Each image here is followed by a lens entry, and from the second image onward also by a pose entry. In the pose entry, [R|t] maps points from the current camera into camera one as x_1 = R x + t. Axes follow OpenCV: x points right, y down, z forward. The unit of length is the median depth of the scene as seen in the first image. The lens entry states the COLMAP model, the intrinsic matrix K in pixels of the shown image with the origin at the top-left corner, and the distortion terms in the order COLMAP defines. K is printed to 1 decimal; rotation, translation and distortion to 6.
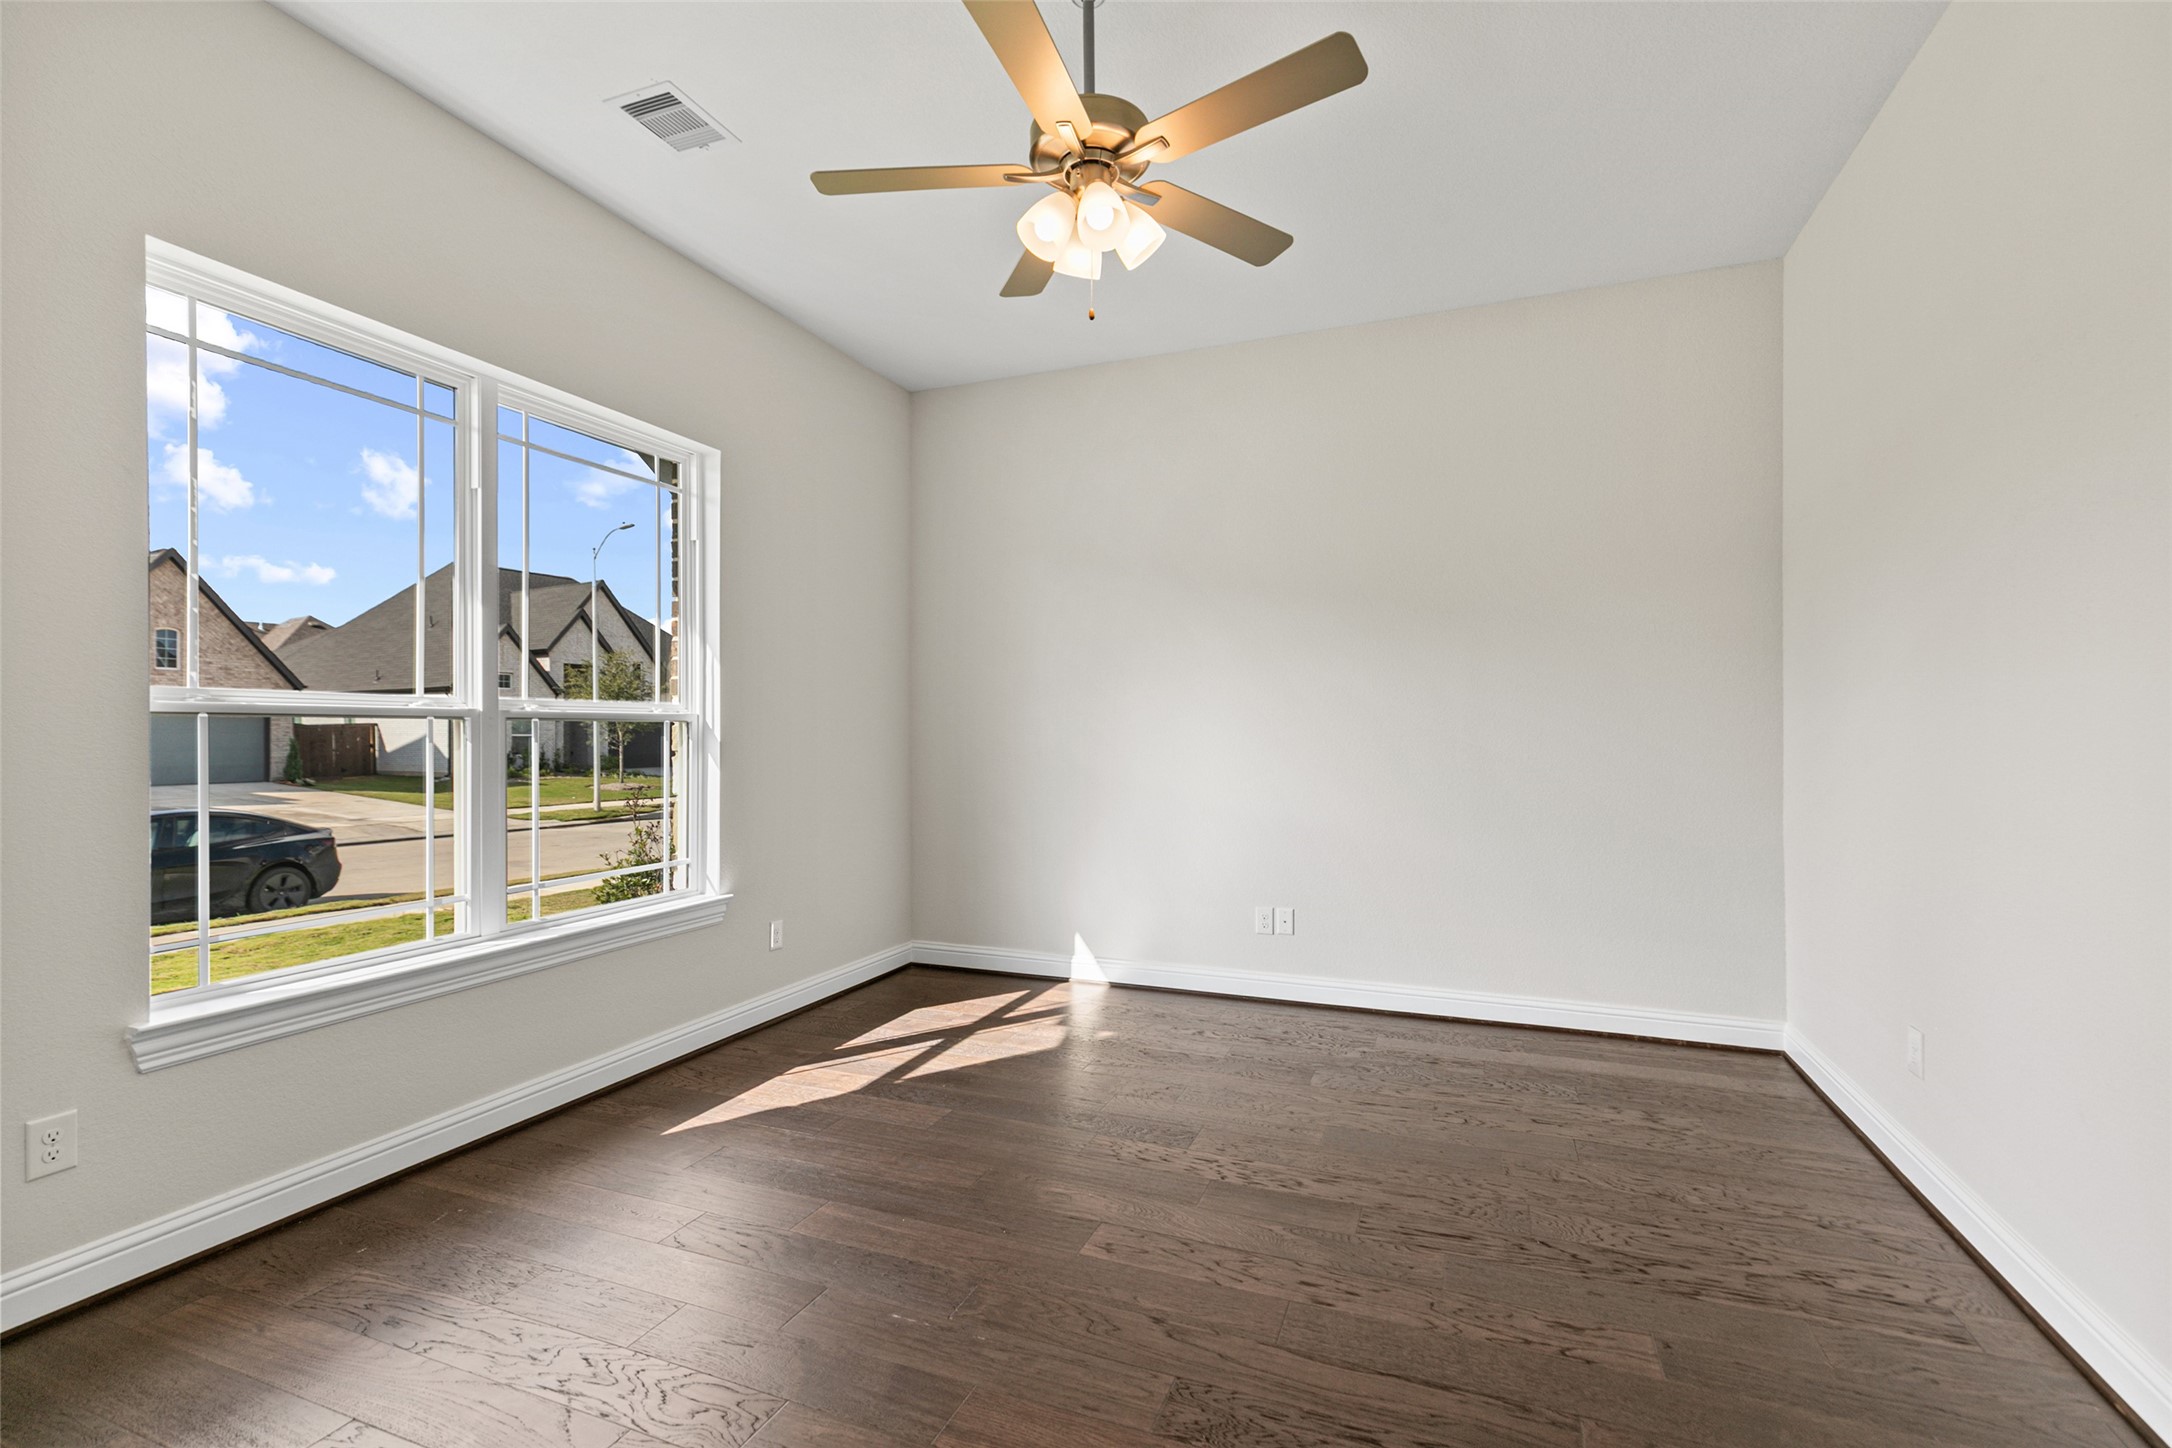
lens RADIAL K [[959.3, 0, 1089.4], [0, 959.3, 728.1], [0, 0, 1]] dist [0.007993, -0.000122]
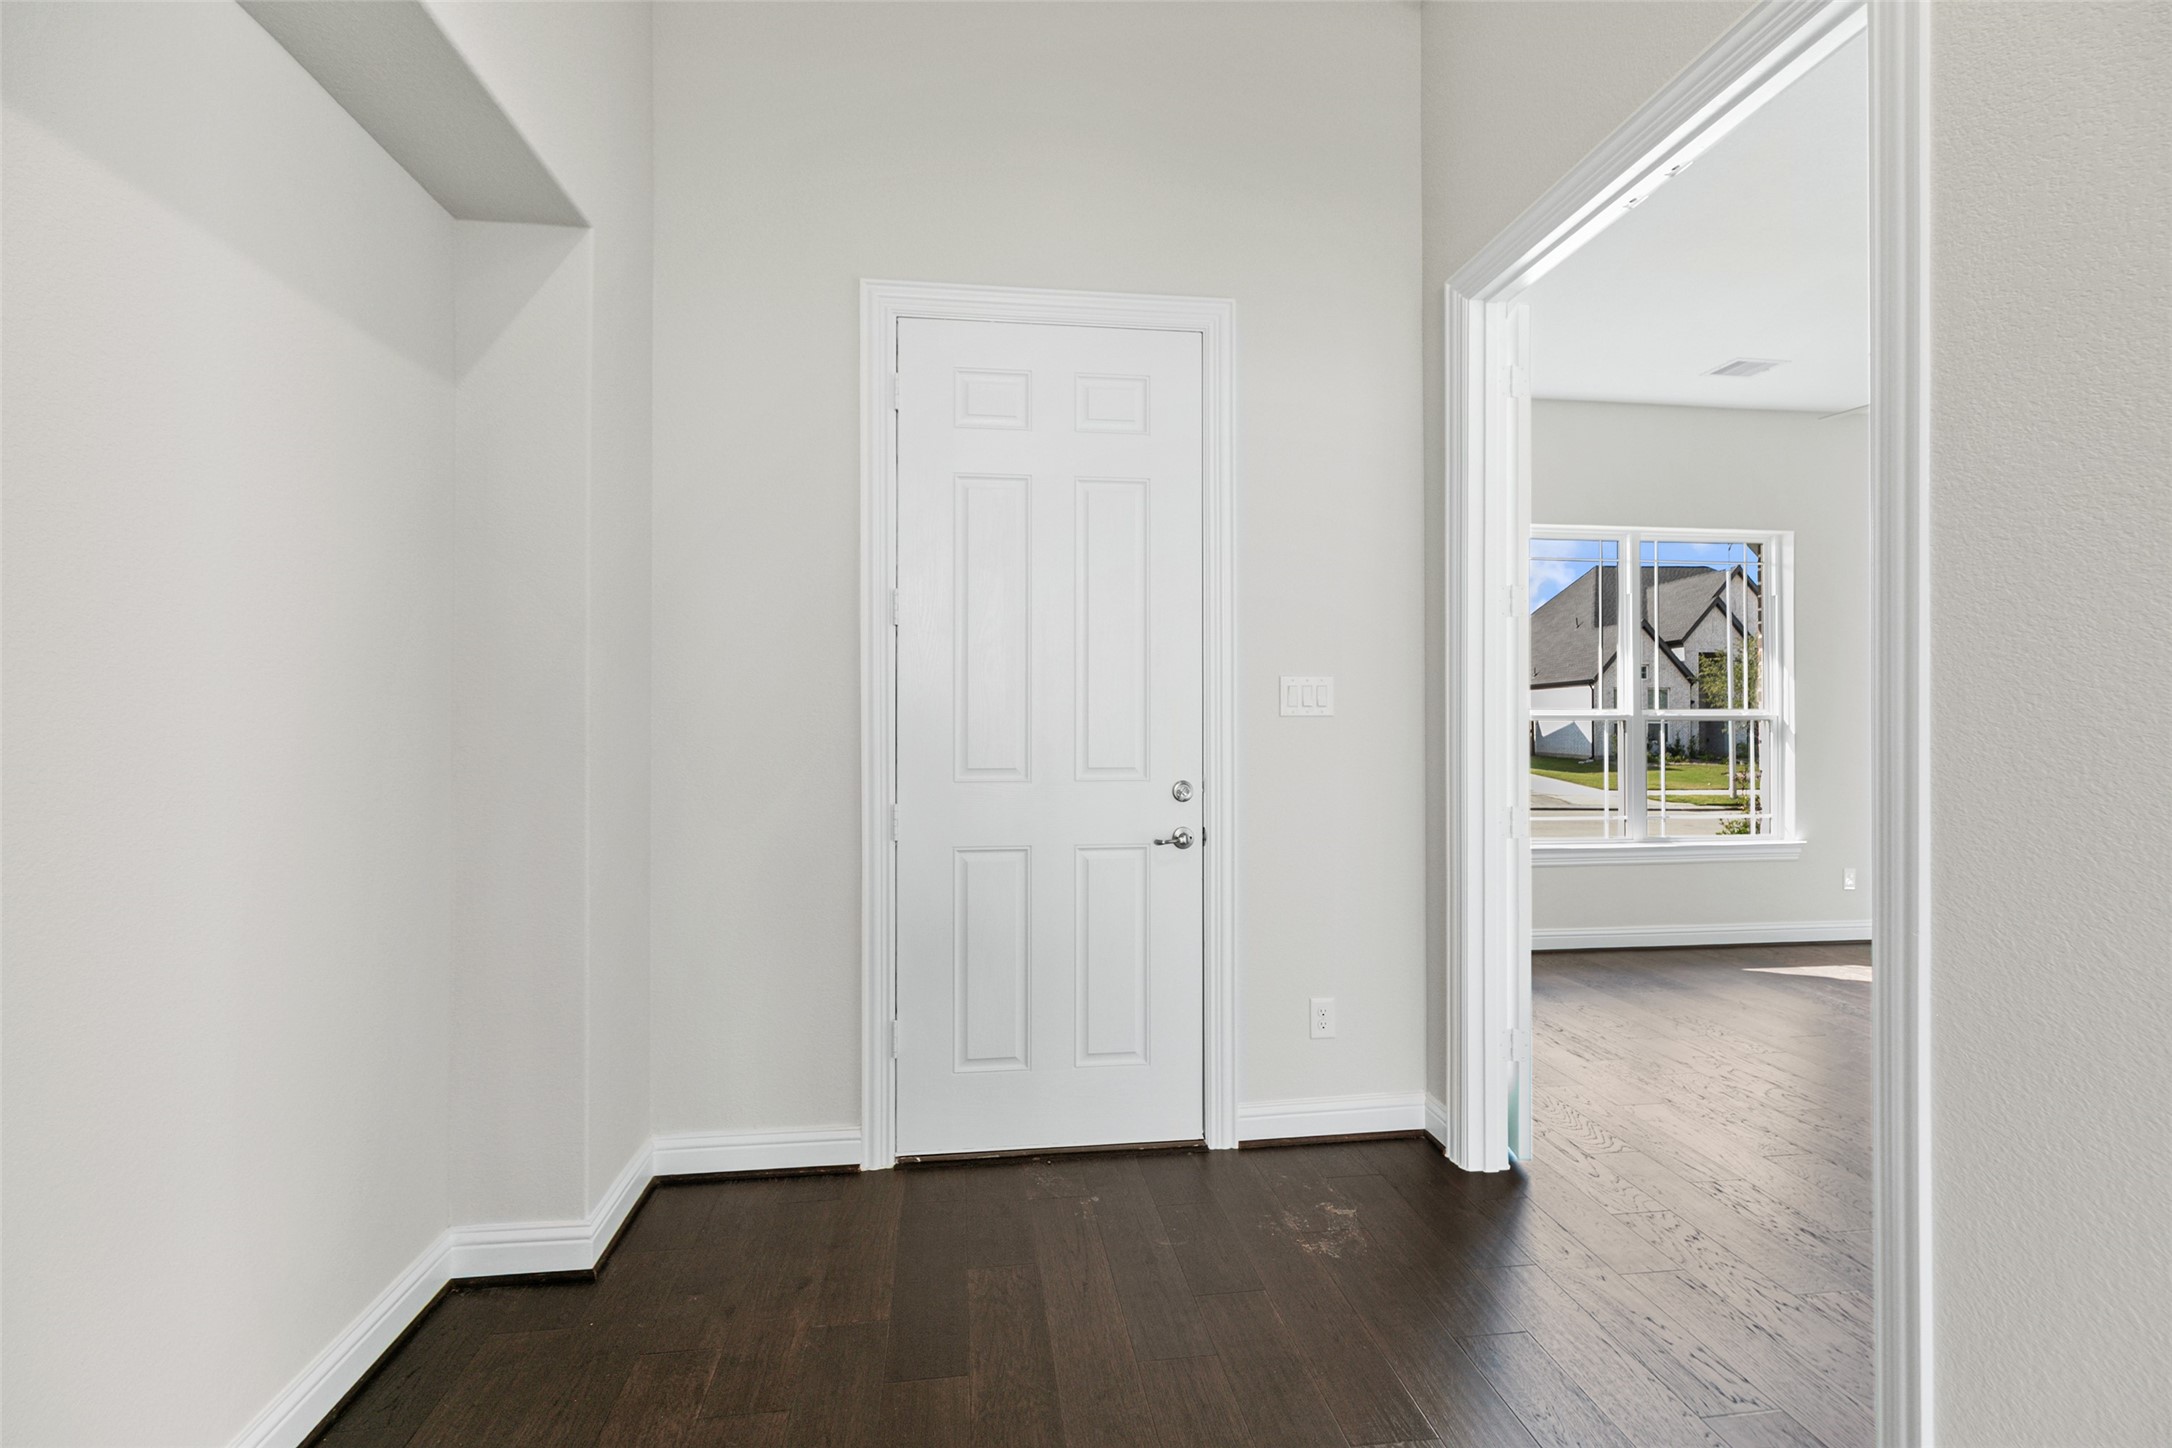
lens RADIAL K [[967.0, 0, 1077.3], [0, 967.0, 723.4], [0, 0, 1]] dist [0.005525, -0.000507]
pose [[0.477468, 0.001346, -0.878648, 0.369718], [0.006897, 0.999962, 0.005280, -0.016514], [0.878622, -0.008581, 0.477440, -0.619333]]
